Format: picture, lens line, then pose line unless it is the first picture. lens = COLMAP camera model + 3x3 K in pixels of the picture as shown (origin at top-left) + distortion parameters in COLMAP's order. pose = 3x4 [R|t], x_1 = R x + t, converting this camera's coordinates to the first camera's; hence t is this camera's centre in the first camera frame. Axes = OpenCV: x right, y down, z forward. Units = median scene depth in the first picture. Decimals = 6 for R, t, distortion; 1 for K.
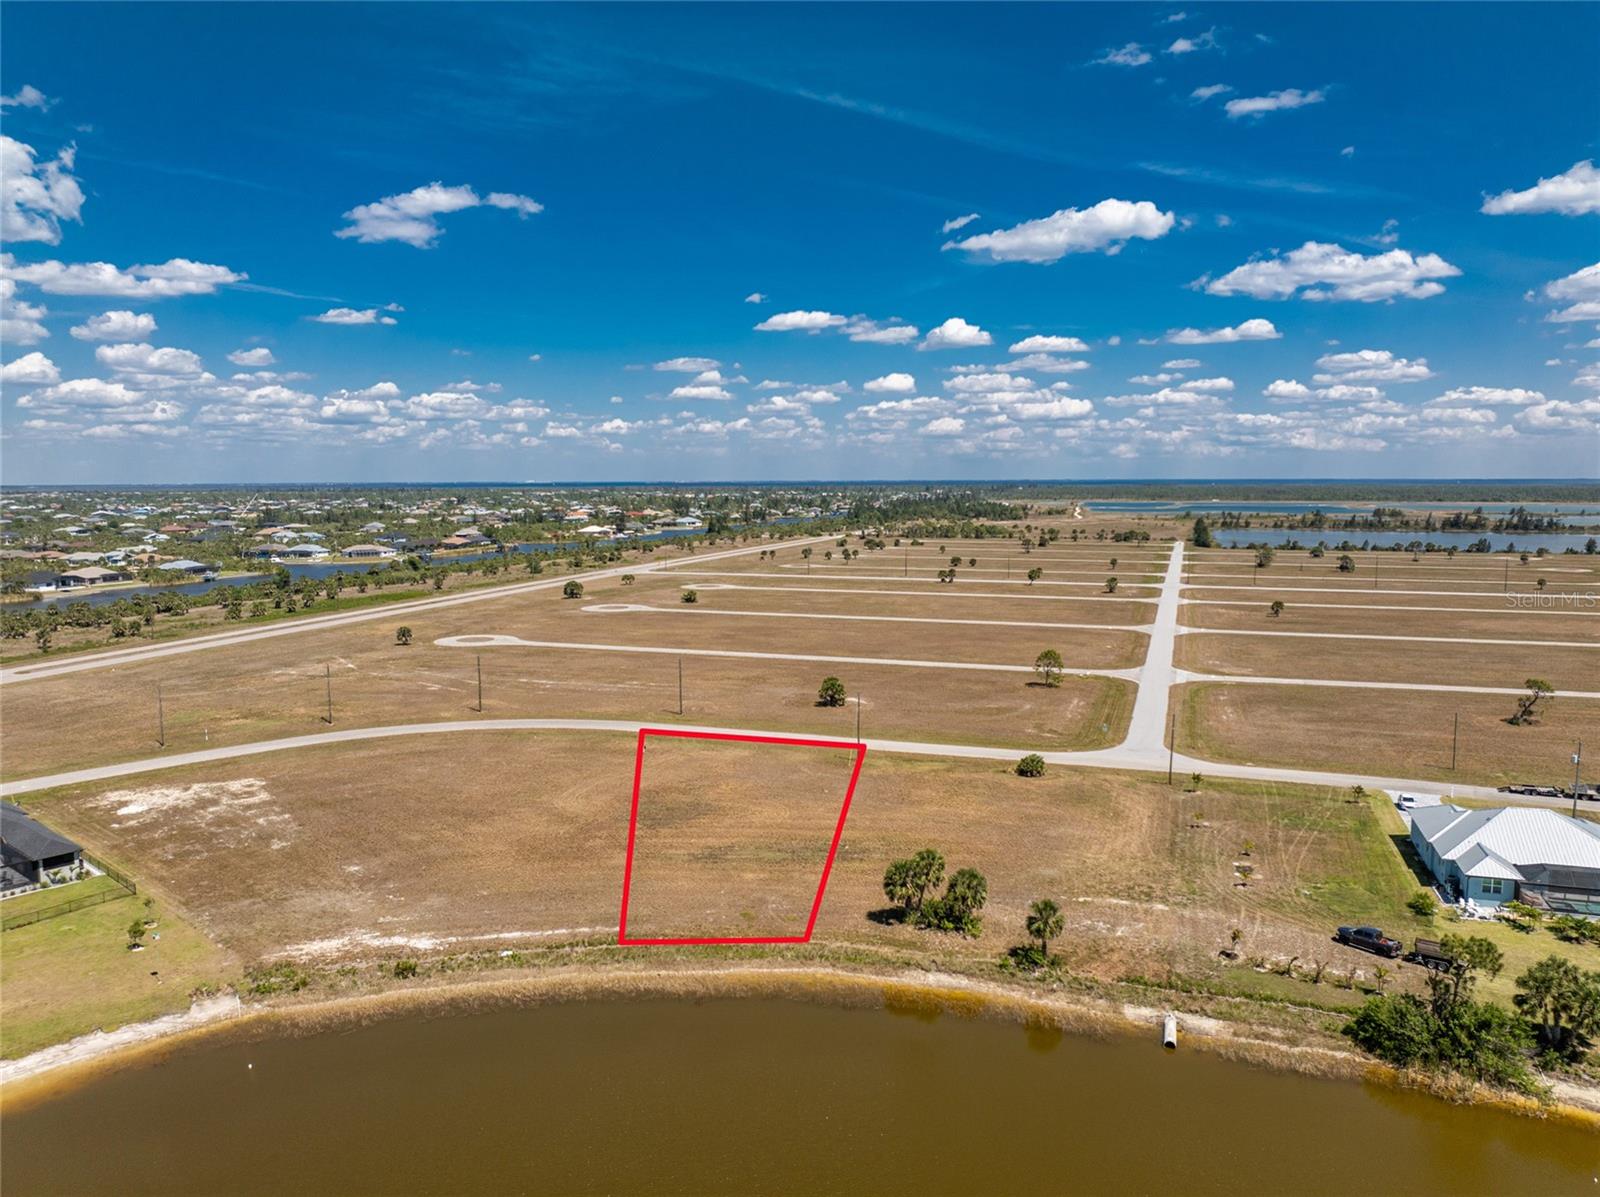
lens RADIAL K [[1133.9, 0, 803.6], [0, 1133.9, 584.8], [0, 0, 1]] dist [-0.008169, -0.062388]
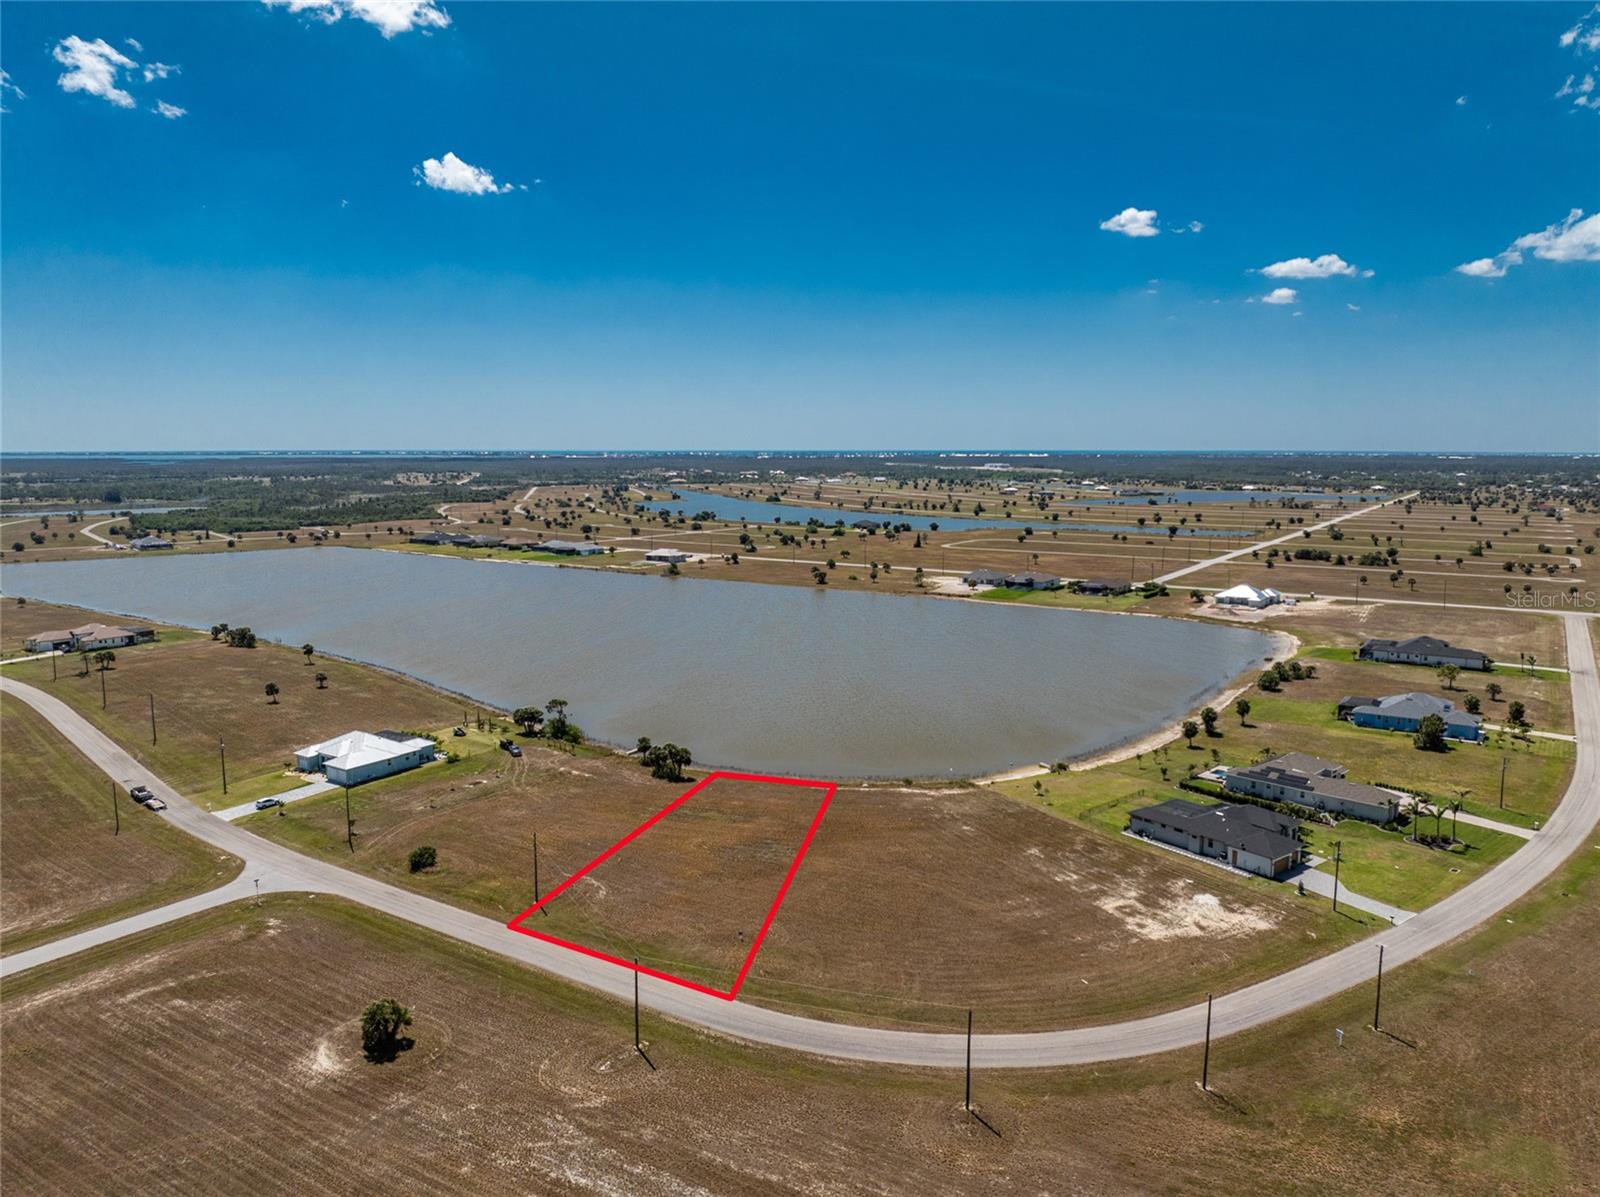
lens RADIAL K [[1135.5, 0, 807.1], [0, 1135.5, 586.1], [0, 0, 1]] dist [-0.038990, 0.001214]
pose [[-0.967992, -0.027264, 0.249496, -0.514411], [0.027405, 0.976657, 0.213052, -0.388246], [-0.249481, 0.213070, -0.944648, 2.249785]]
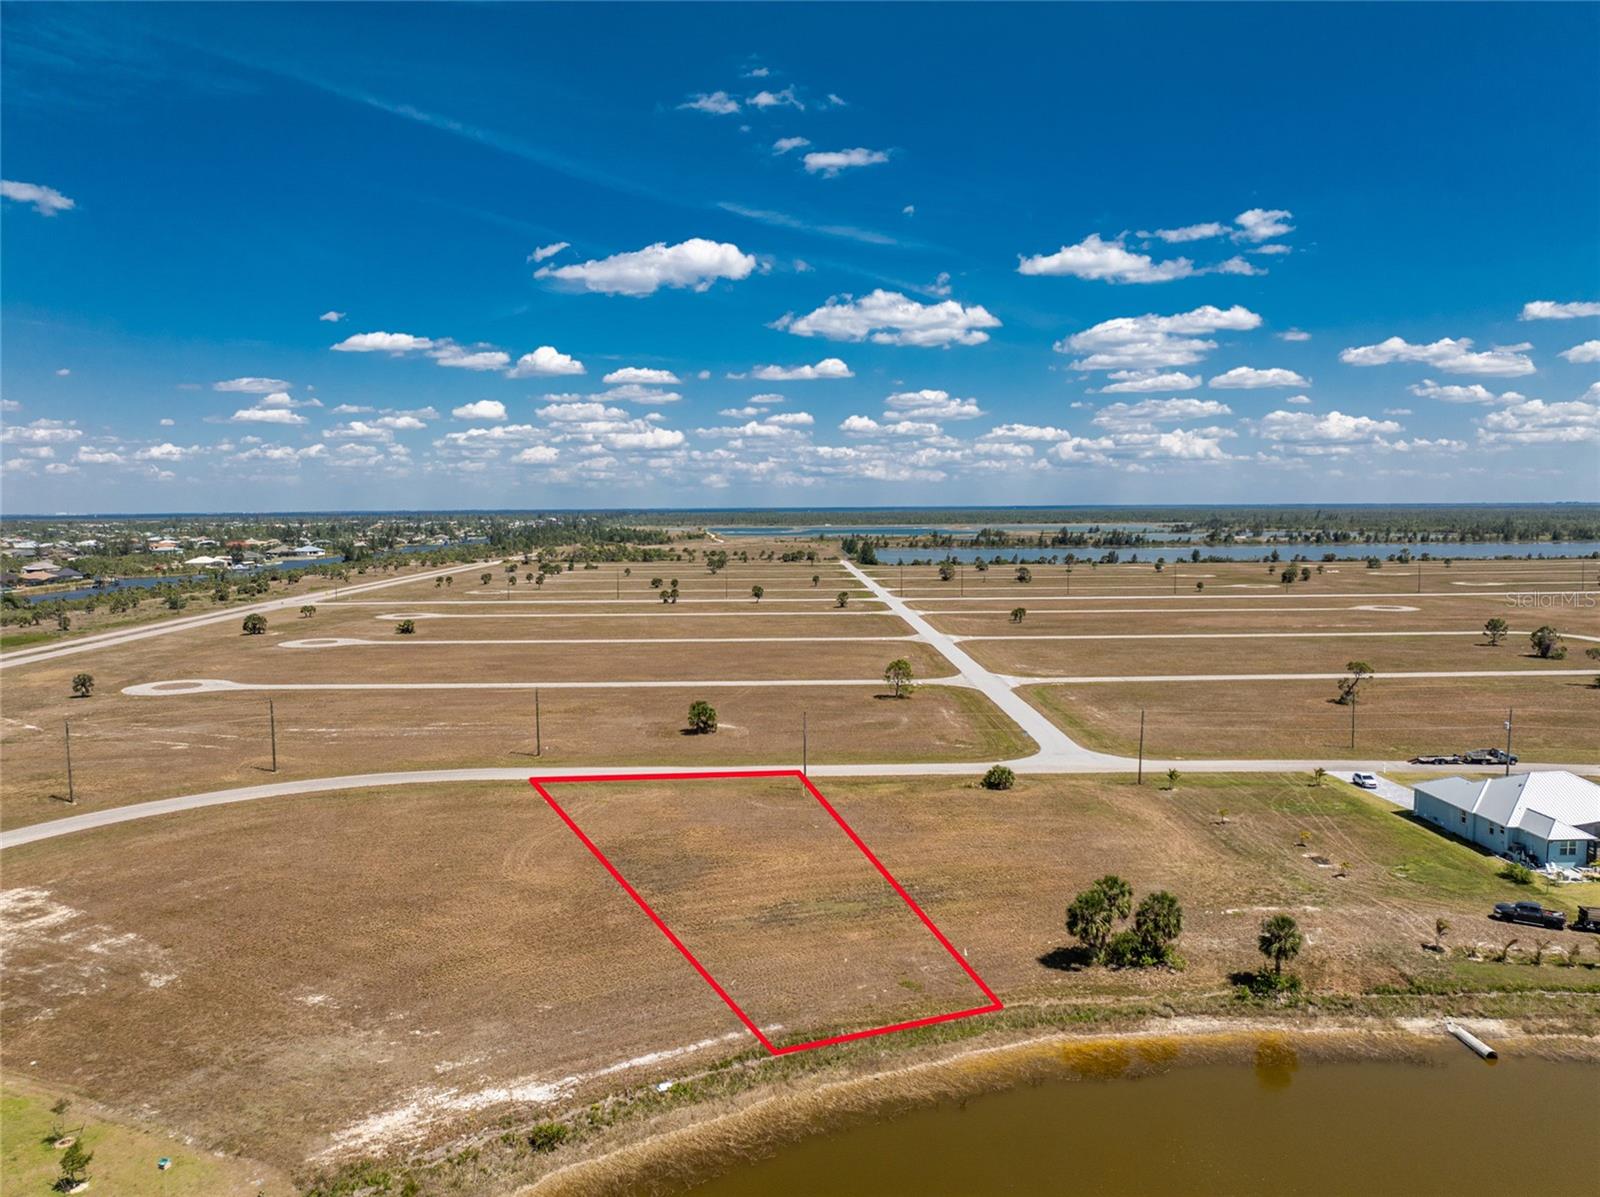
lens RADIAL K [[1135.5, 0, 807.1], [0, 1135.5, 586.1], [0, 0, 1]] dist [-0.038990, 0.001214]
pose [[0.938400, -0.026643, 0.344522, -0.311008], [0.035049, 0.999220, -0.018194, 0.016696], [-0.343768, 0.029149, 0.938602, 0.211015]]
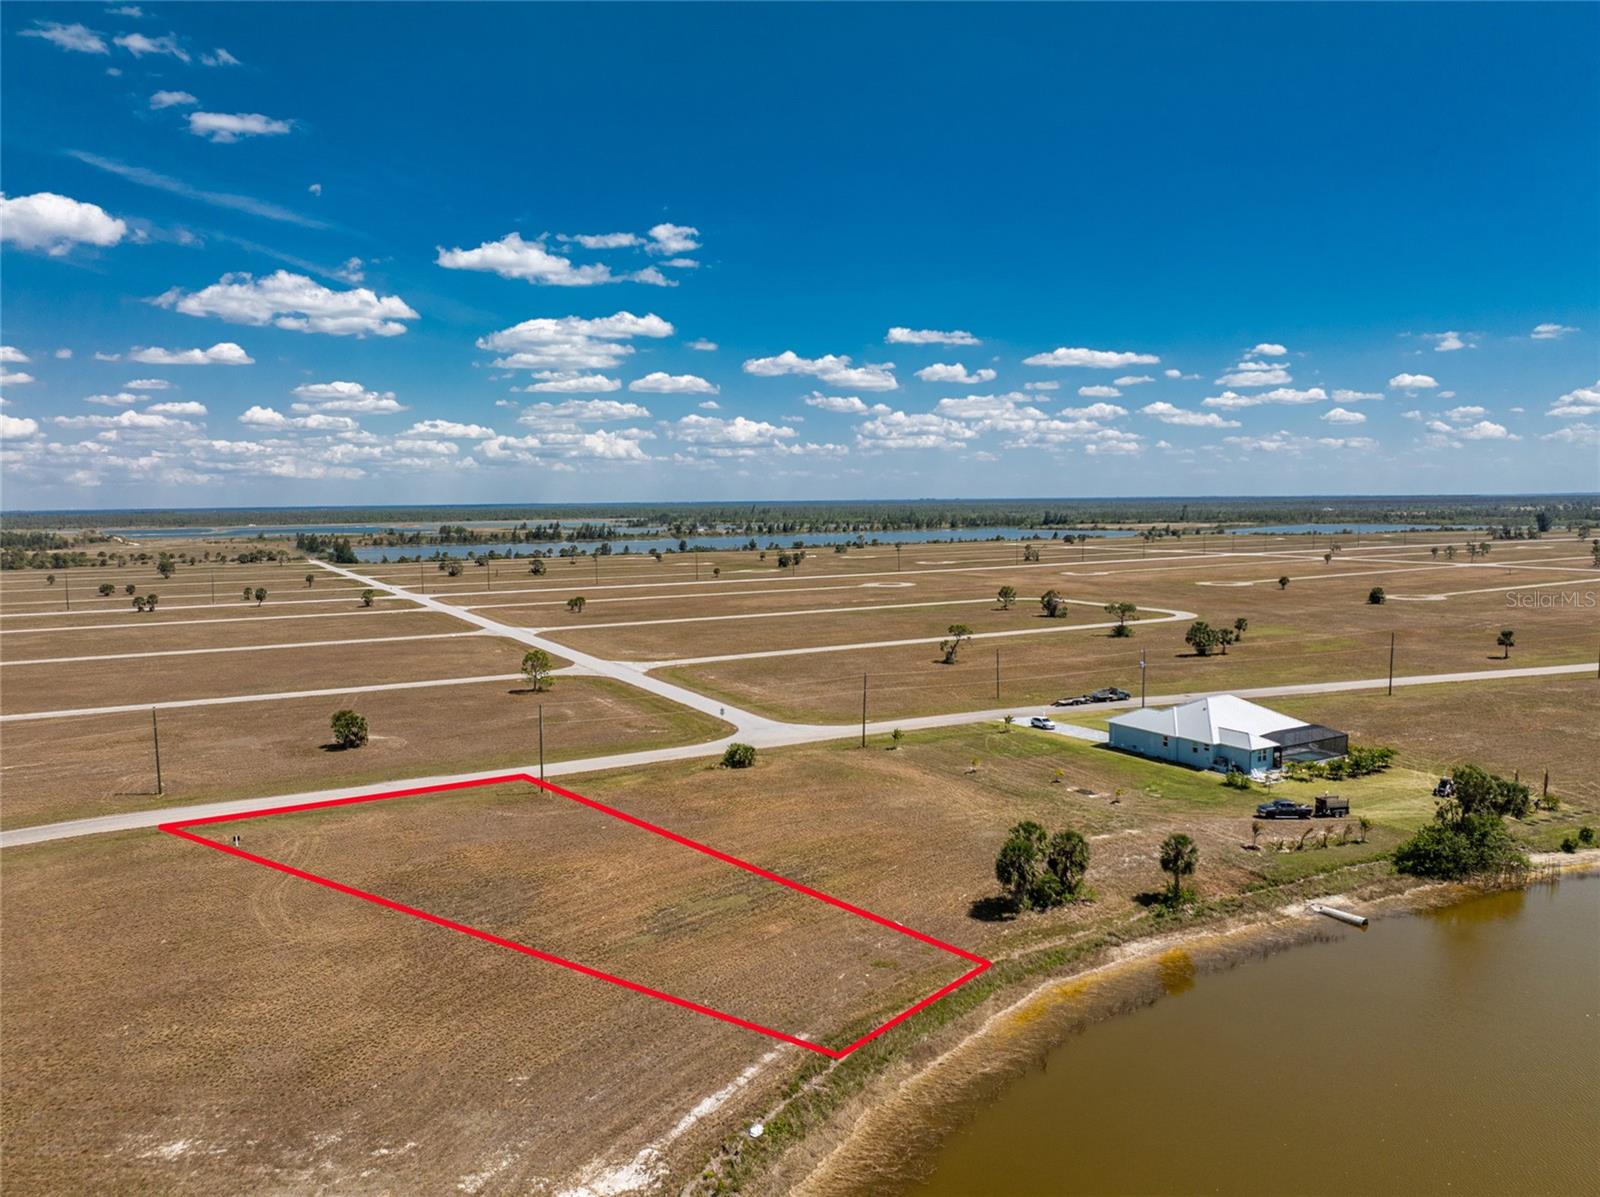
lens RADIAL K [[1135.5, 0, 807.1], [0, 1135.5, 586.1], [0, 0, 1]] dist [-0.038990, 0.001214]
pose [[0.663425, -0.059056, 0.745908, -0.504068], [0.076542, 0.997007, 0.010858, 0.023991], [-0.744317, 0.049890, 0.665960, 0.421994]]
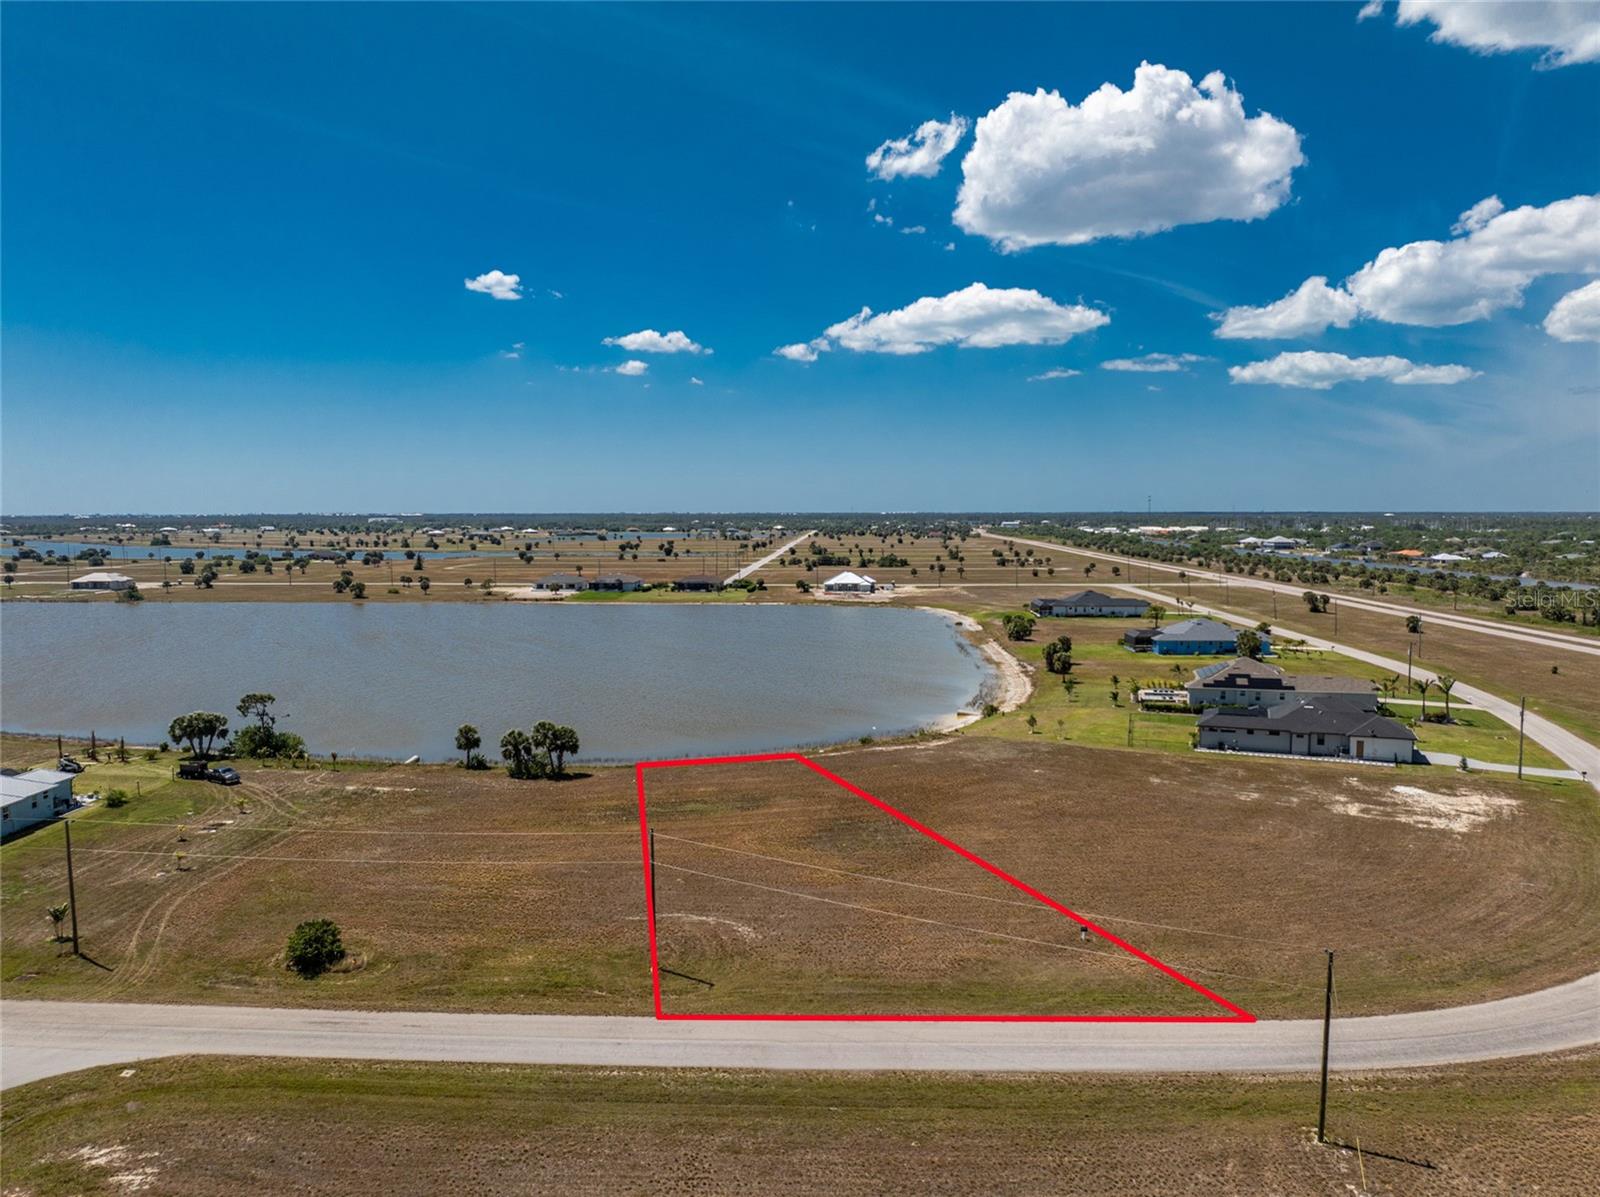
lens RADIAL K [[1135.5, 0, 807.1], [0, 1135.5, 586.1], [0, 0, 1]] dist [-0.038990, 0.001214]
pose [[-0.956512, 0.023905, -0.290712, 0.156040], [-0.023460, 0.987103, 0.158358, -0.109570], [0.290748, 0.158291, -0.943615, 1.816977]]
